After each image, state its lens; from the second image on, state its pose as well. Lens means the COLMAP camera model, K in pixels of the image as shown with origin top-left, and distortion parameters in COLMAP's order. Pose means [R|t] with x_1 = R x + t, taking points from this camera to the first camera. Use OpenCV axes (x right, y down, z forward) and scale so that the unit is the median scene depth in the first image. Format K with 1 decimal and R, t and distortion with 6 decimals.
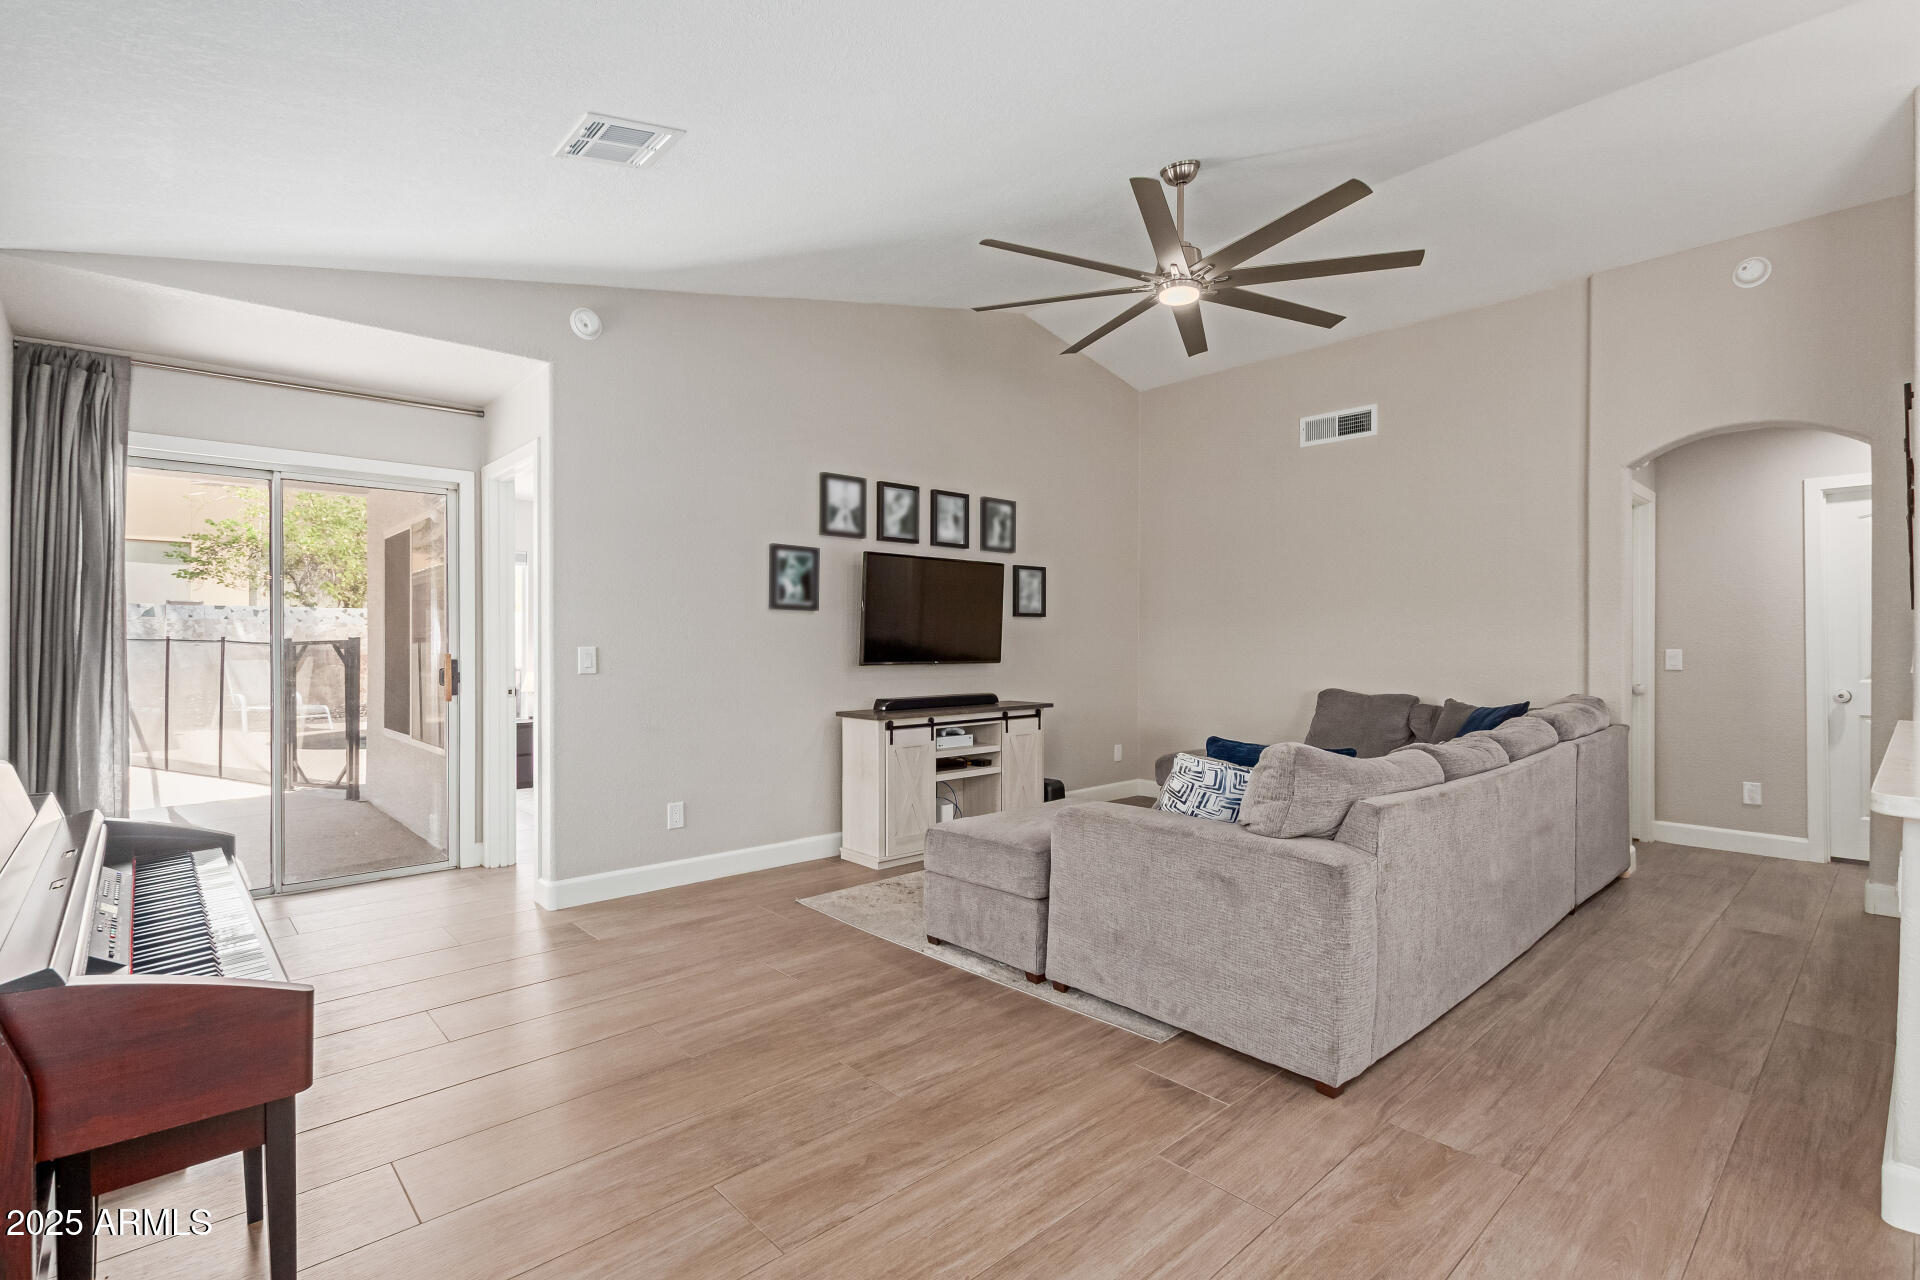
lens RADIAL K [[888.0, 0, 966.1], [0, 888.0, 641.4], [0, 0, 1]] dist [0.008754, -0.005497]
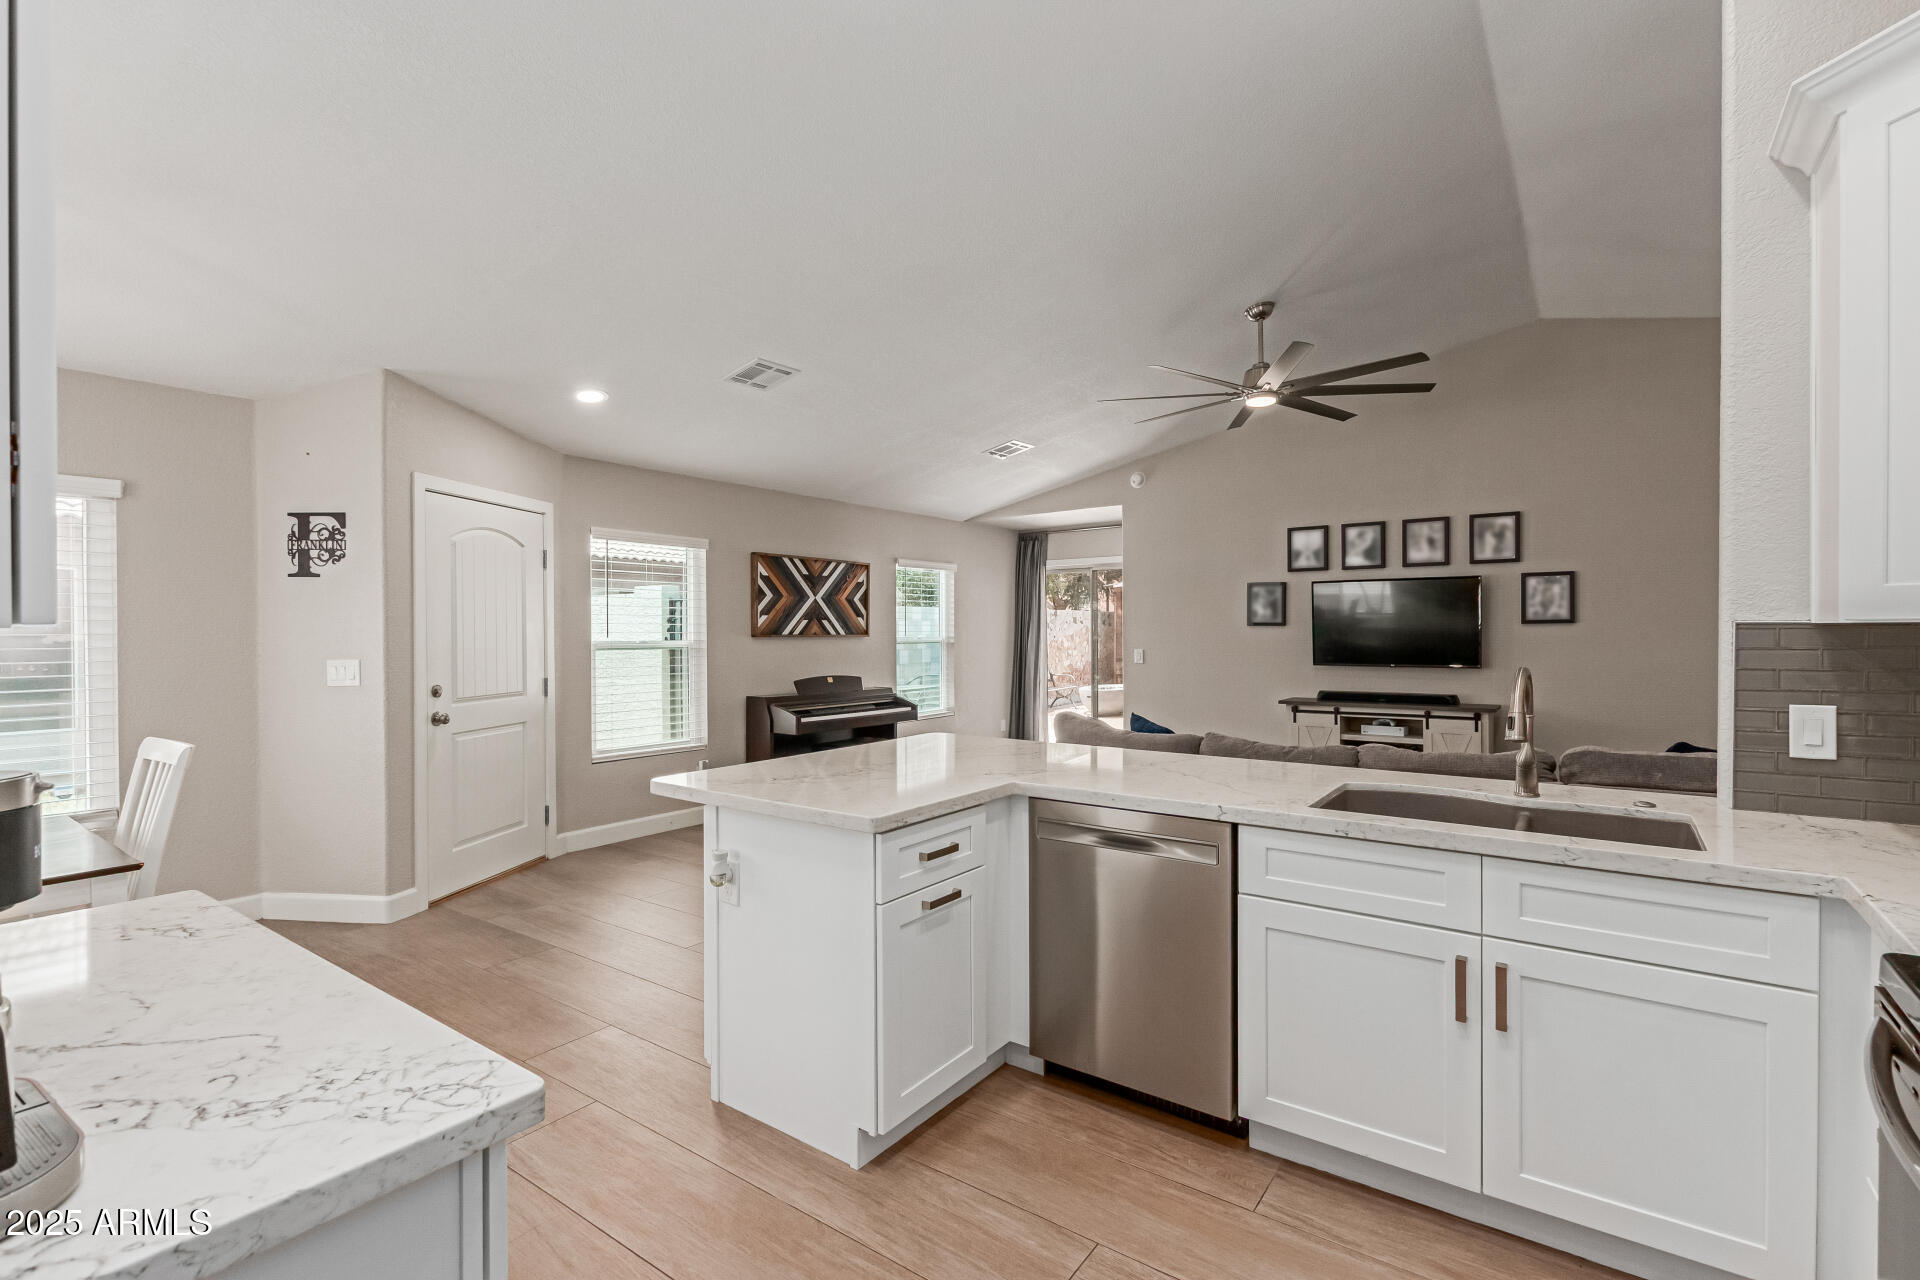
lens RADIAL K [[888.0, 0, 966.1], [0, 888.0, 641.4], [0, 0, 1]] dist [0.008754, -0.005497]
pose [[0.210132, 0.014348, -0.977568, 1.214995], [0.009479, 0.999815, 0.016712, -0.041017], [0.977627, -0.012778, 0.209957, 0.210913]]
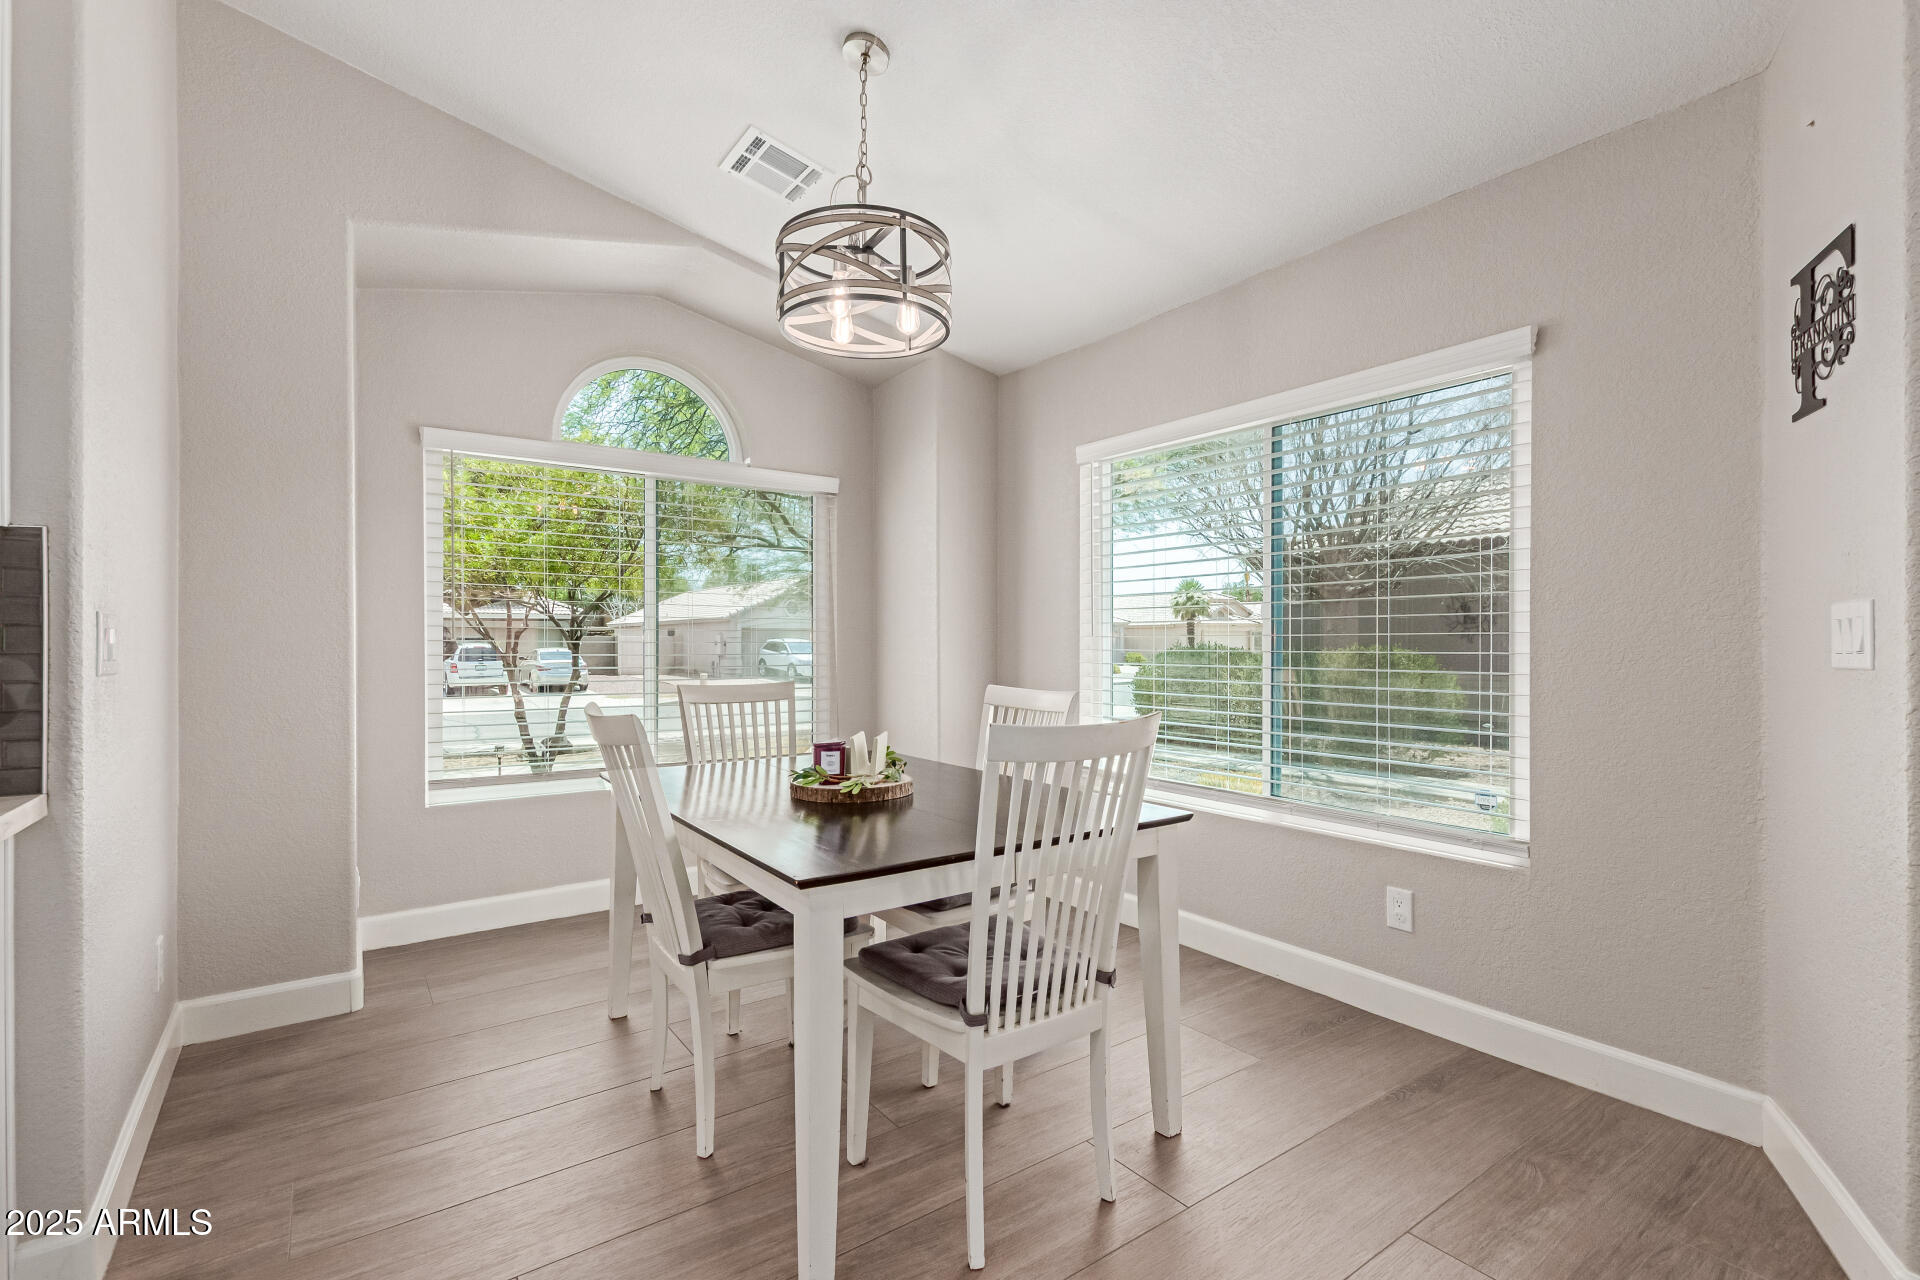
lens RADIAL K [[878.1, 0, 958.9], [0, 878.1, 646.0], [0, 0, 1]] dist [0.003562, -0.000107]
pose [[-0.992382, 0.003172, 0.123157, 0.491330], [0.003124, 0.999995, -0.000582, 0.009226], [-0.123158, -0.000192, -0.992387, 0.184897]]
